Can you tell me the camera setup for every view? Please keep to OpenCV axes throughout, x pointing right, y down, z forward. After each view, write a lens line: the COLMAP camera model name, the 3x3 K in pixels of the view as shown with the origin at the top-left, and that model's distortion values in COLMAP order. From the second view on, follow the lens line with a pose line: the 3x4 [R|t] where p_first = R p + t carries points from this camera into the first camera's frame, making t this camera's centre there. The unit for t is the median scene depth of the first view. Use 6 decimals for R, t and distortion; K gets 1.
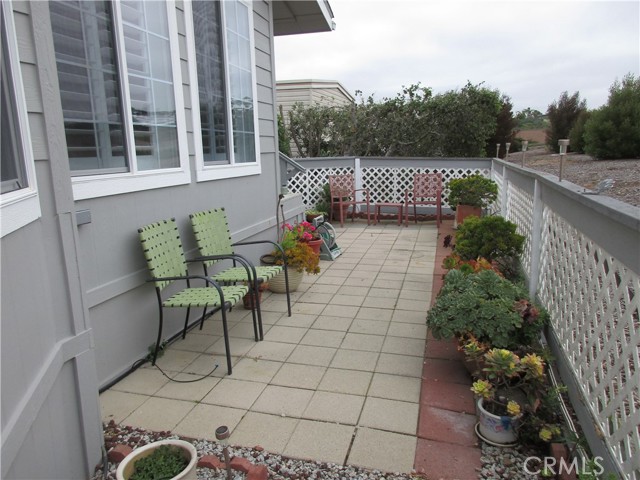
lens RADIAL K [[479.0, 0, 320.0], [0, 479.0, 240.0], [0, 0, 1]] dist [-0.002629, 0.004156]
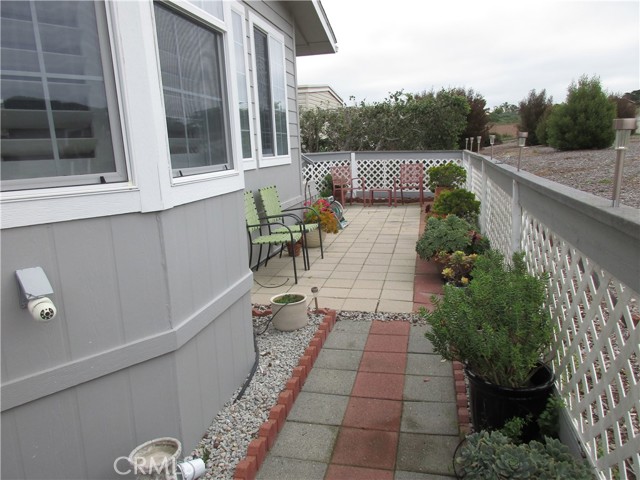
lens RADIAL K [[479.0, 0, 320.0], [0, 479.0, 240.0], [0, 0, 1]] dist [-0.002629, 0.004156]
pose [[0.999074, -0.025147, 0.034922, -0.053389], [0.024975, 0.999674, 0.005371, 0.041458], [-0.035046, -0.004493, 0.999376, -0.205108]]
